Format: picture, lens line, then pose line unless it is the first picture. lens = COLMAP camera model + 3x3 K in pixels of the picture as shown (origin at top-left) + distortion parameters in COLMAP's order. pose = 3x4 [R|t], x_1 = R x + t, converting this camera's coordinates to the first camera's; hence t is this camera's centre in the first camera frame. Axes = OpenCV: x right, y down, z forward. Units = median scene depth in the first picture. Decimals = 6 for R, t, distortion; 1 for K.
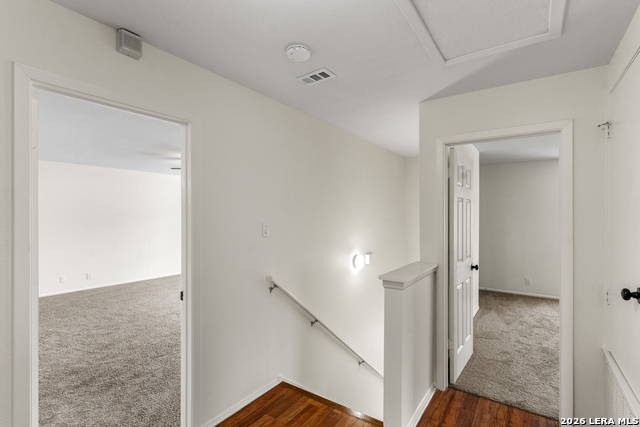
lens RADIAL K [[308.1, 0, 321.2], [0, 308.1, 214.5], [0, 0, 1]] dist [0.015698, 0.001214]
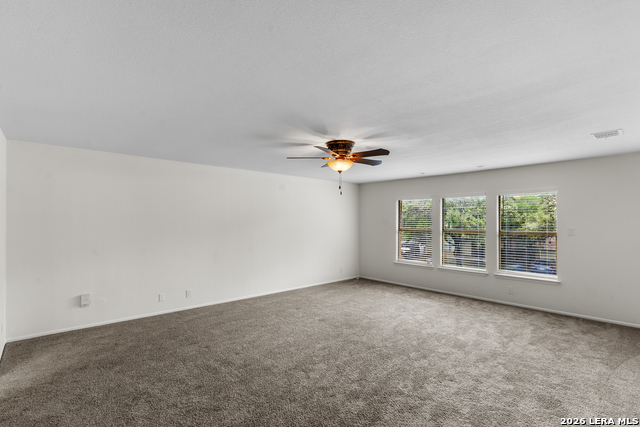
lens RADIAL K [[308.1, 0, 319.2], [0, 308.1, 214.9], [0, 0, 1]] dist [0.015698, 0.001214]
pose [[0.971554, -0.006492, -0.236731, -0.273199], [0.002869, 0.999873, -0.015647, 0.002634], [0.236802, 0.014523, 0.971449, 0.360583]]
